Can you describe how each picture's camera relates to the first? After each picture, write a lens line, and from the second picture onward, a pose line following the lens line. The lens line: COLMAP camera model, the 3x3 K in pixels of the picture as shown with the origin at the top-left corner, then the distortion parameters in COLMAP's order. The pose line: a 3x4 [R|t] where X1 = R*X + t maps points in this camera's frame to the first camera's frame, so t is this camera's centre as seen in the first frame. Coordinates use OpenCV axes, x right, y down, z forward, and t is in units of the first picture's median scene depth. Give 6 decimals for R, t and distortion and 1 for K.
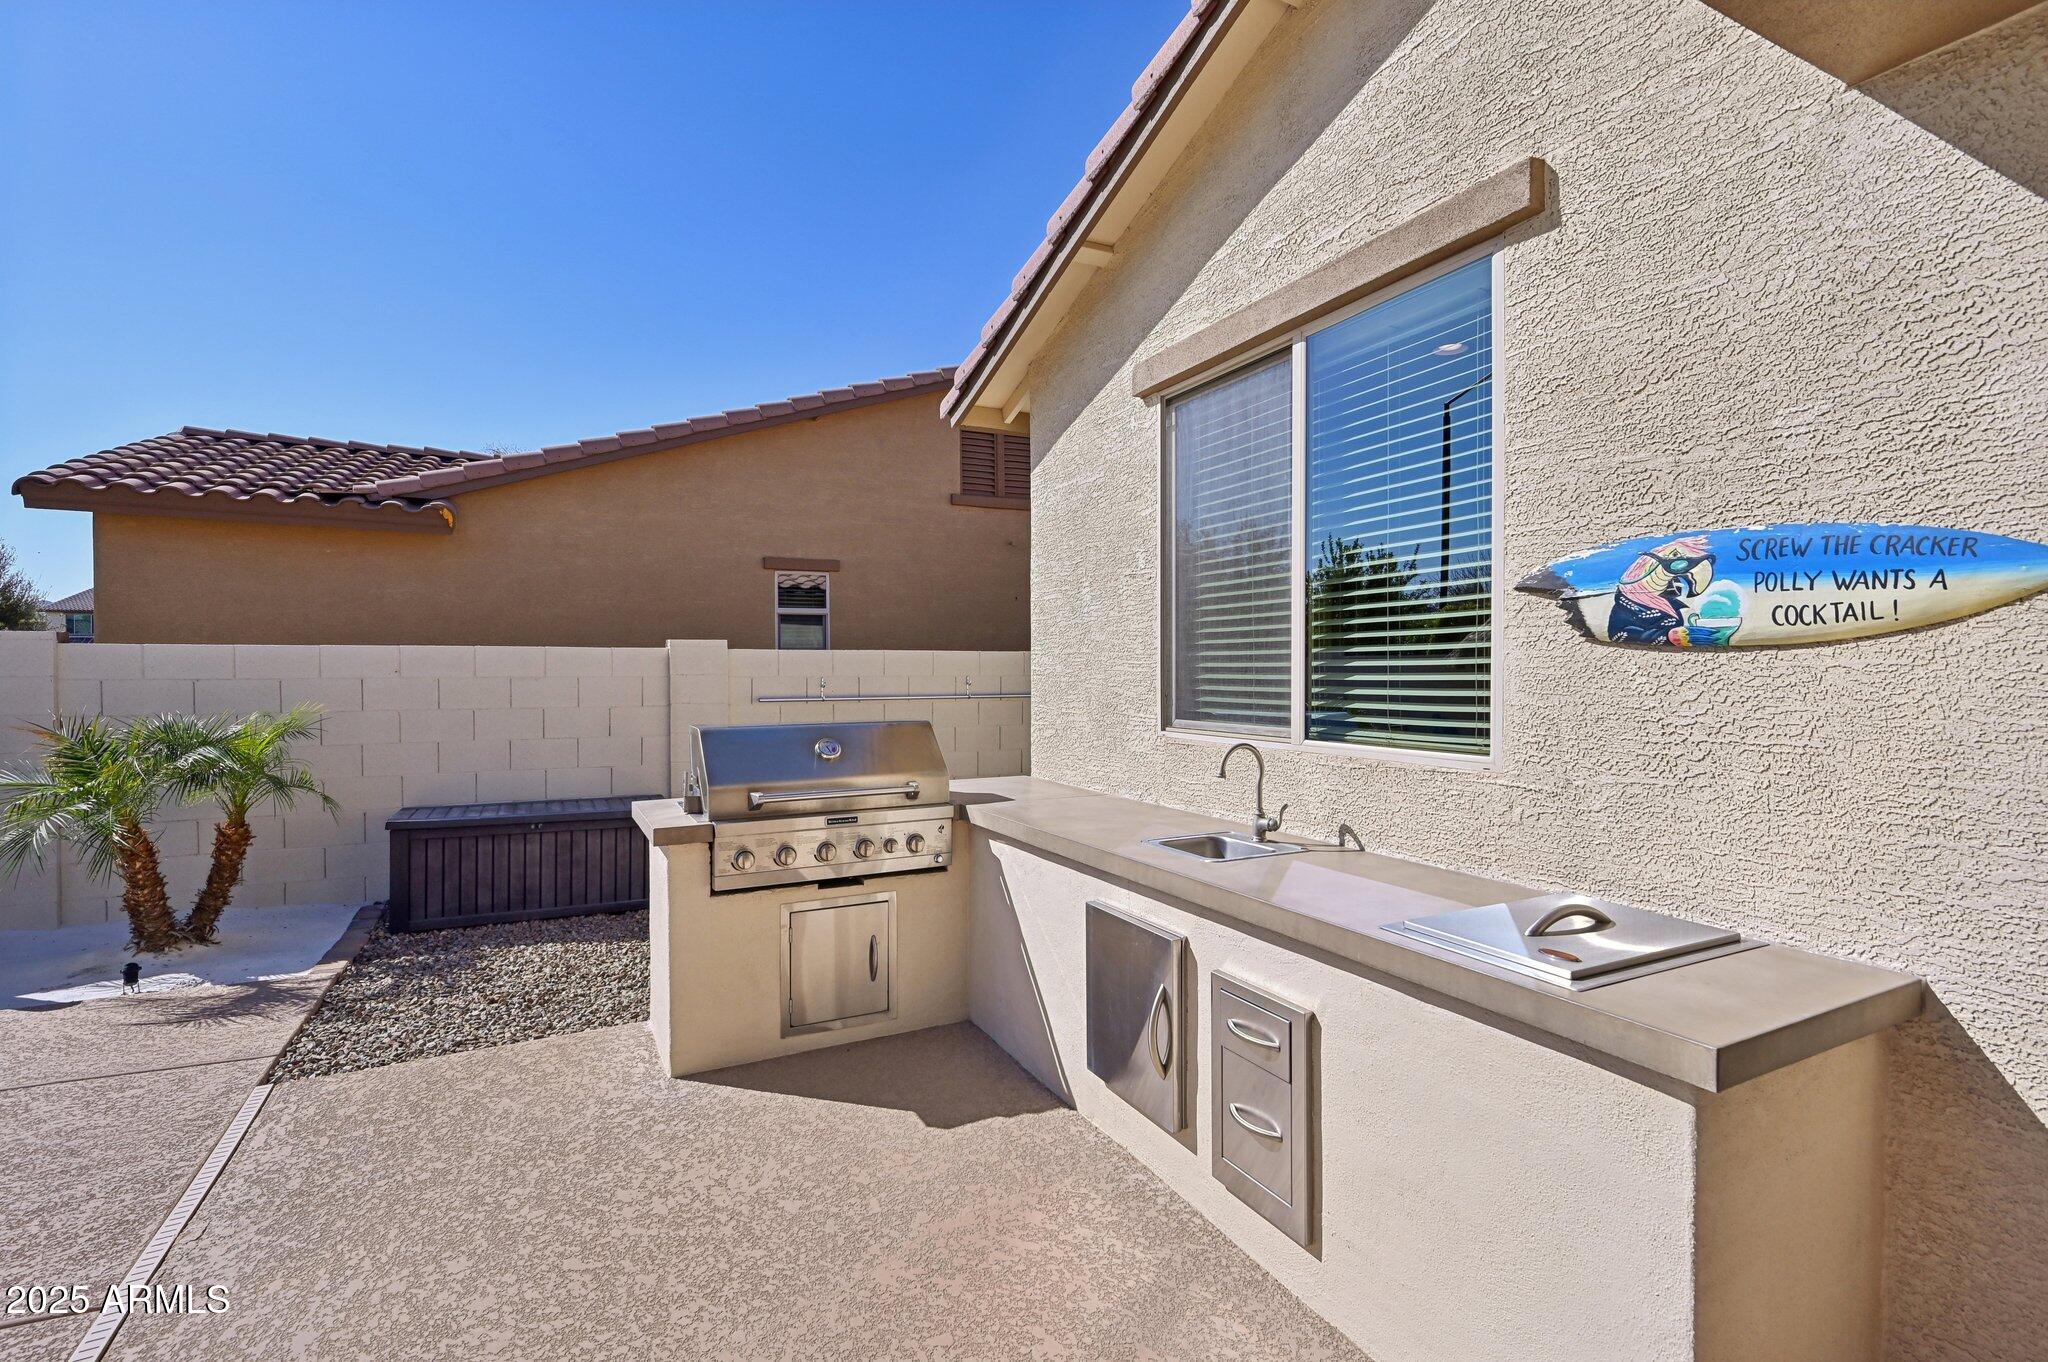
lens RADIAL K [[932.3, 0, 1026.7], [0, 932.3, 673.5], [0, 0, 1]] dist [-0.003604, -0.000132]
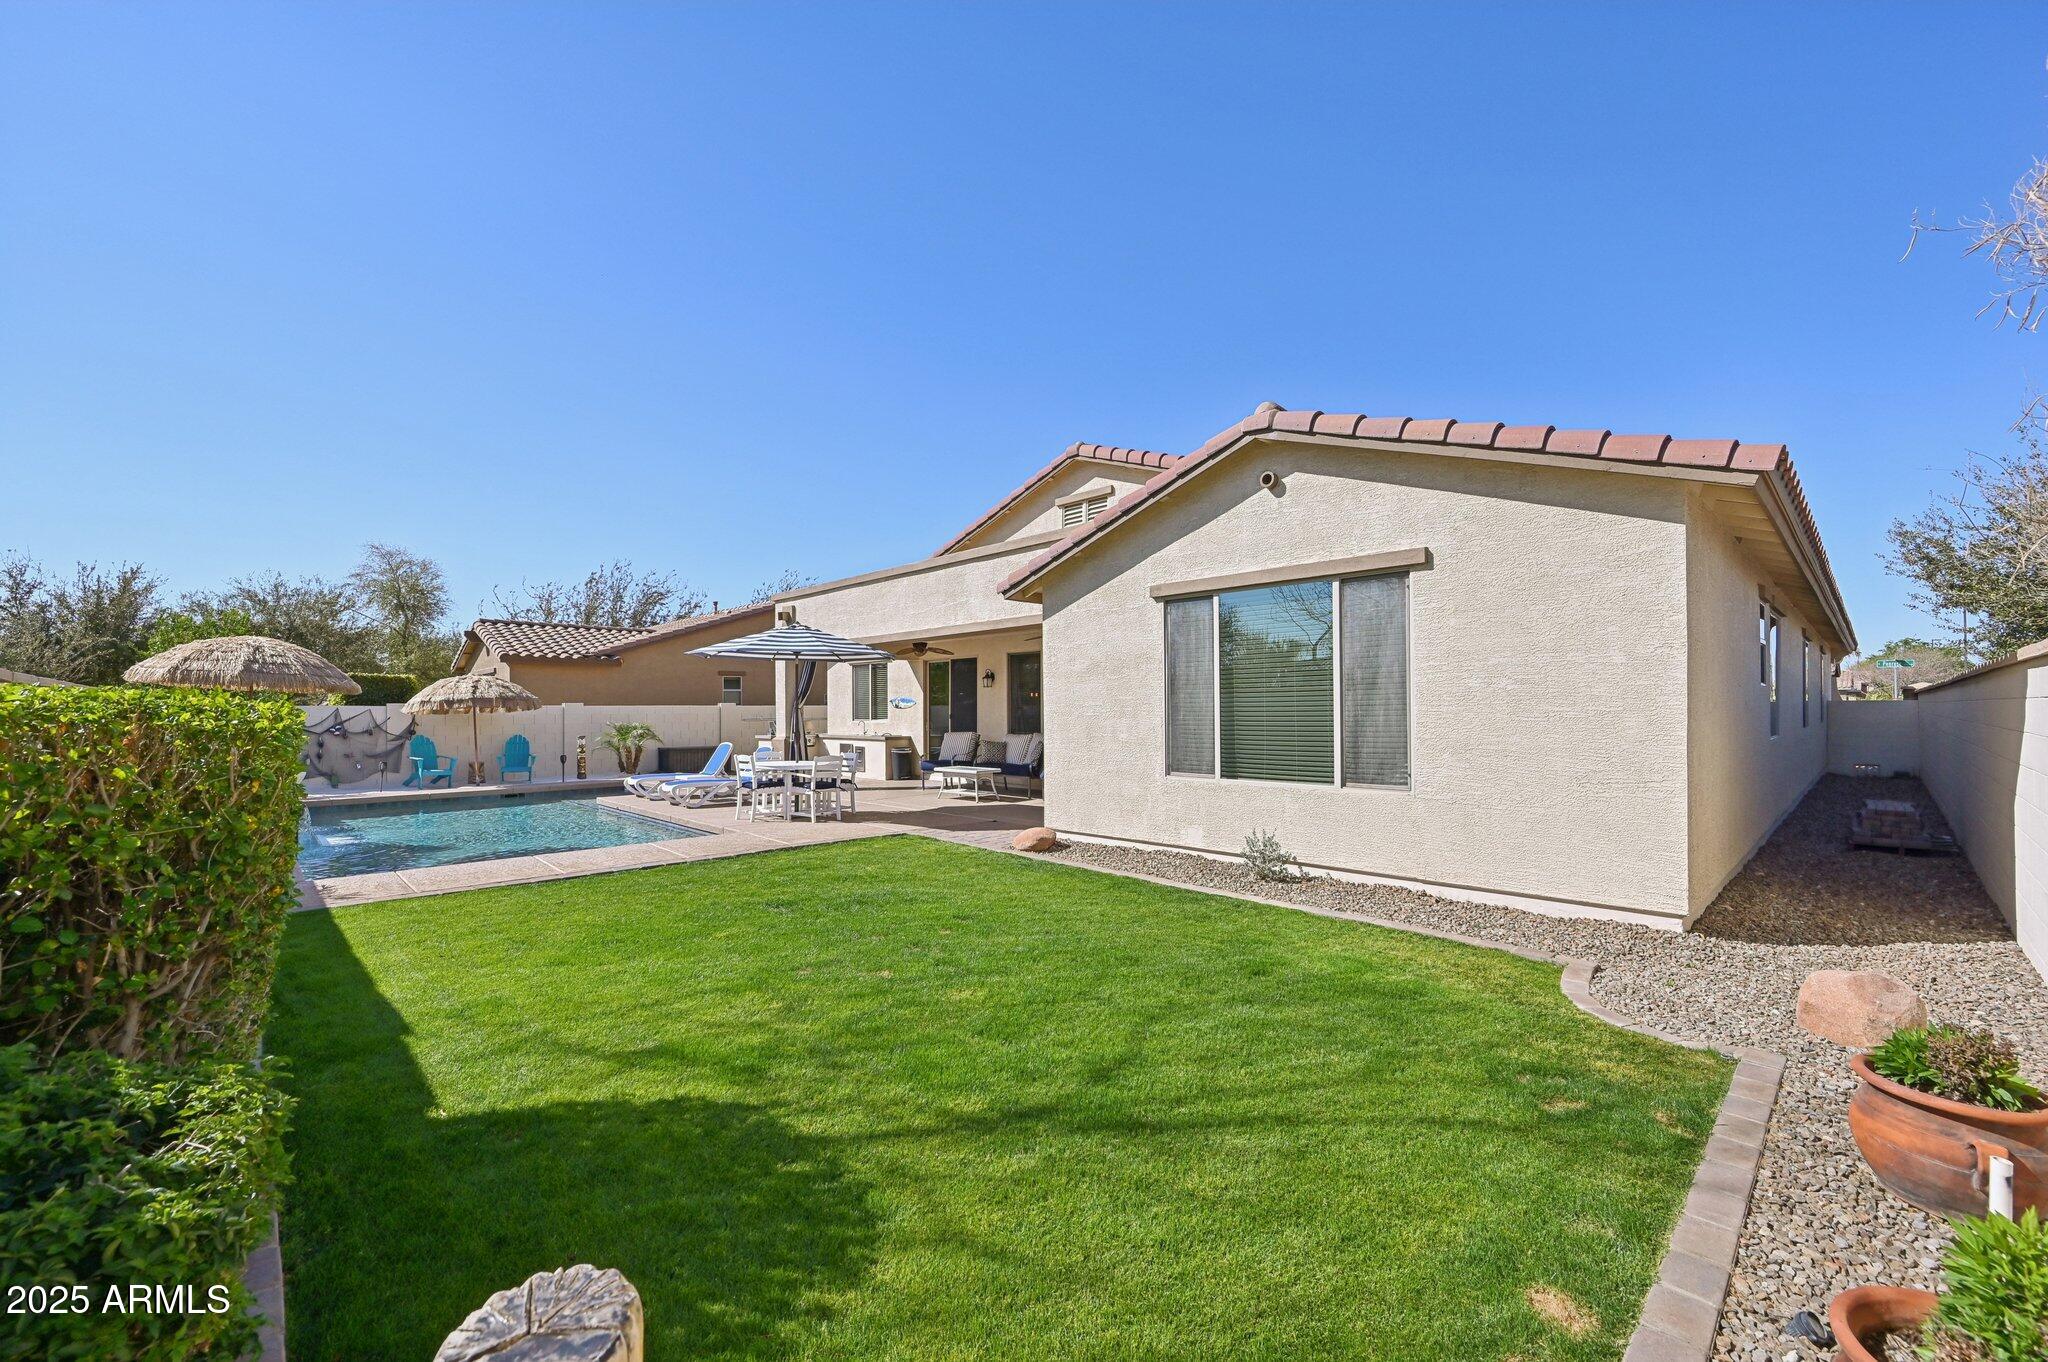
lens RADIAL K [[831.3, 0, 1020.1], [0, 831.3, 695.6], [0, 0, 1]] dist [0.001634, 0.000086]
pose [[0.954131, 0.002408, 0.299378, -0.514162], [0.003134, 0.999833, -0.018029, 0.000209], [-0.299372, 0.018141, 0.953964, -5.372017]]
